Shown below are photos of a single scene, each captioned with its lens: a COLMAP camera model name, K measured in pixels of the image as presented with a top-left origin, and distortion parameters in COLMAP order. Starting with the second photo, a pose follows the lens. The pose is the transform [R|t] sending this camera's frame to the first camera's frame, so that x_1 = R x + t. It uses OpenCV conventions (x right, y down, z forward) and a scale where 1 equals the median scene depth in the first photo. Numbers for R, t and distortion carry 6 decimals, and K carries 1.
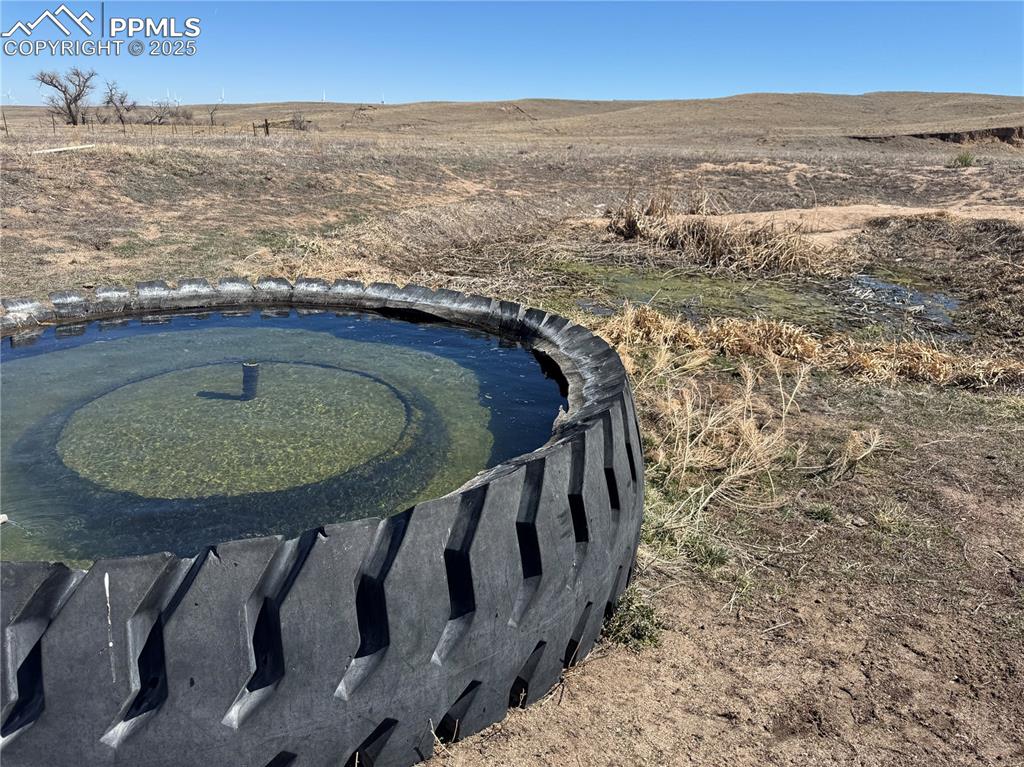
lens RADIAL K [[711.1, 0, 518.4], [0, 711.1, 388.0], [0, 0, 1]] dist [0.043697, -0.069271]
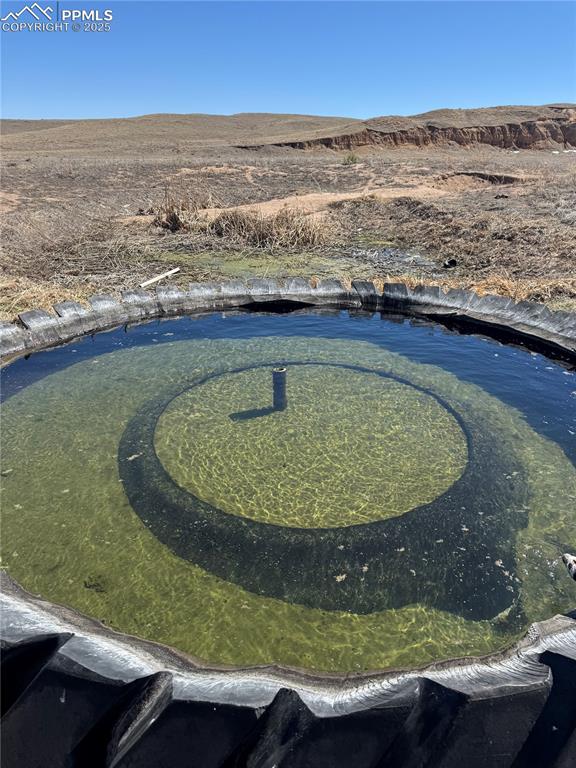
lens RADIAL K [[535.6, 0, 287.6], [0, 535.6, 391.6], [0, 0, 1]] dist [0.045603, -0.071546]
pose [[0.865213, -0.224982, 0.448096, -0.107206], [0.186259, 0.973947, 0.129363, -0.015123], [-0.465526, -0.028465, 0.884576, 0.047644]]
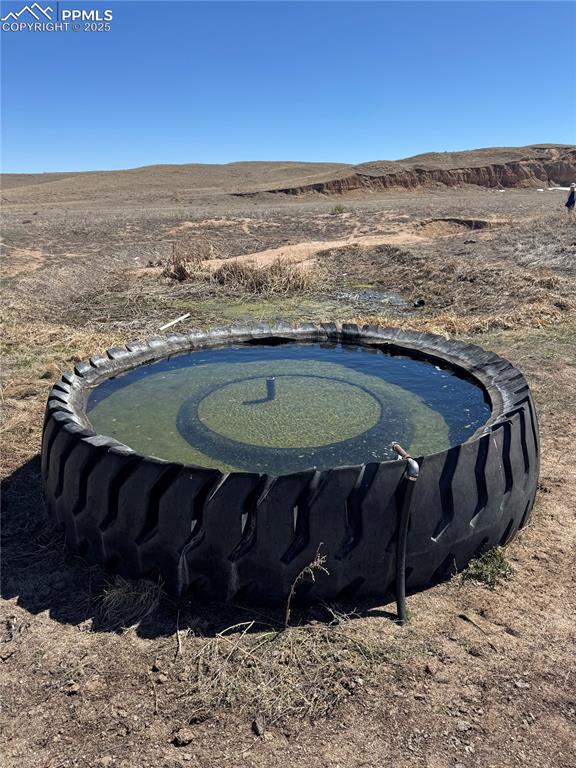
lens RADIAL K [[533.3, 0, 289.5], [0, 533.3, 399.4], [0, 0, 1]] dist [0.043697, -0.069271]
pose [[0.857388, -0.223575, 0.463574, -0.140030], [0.212778, 0.974120, 0.076267, -0.010898], [-0.468628, 0.033248, 0.882770, -0.020174]]
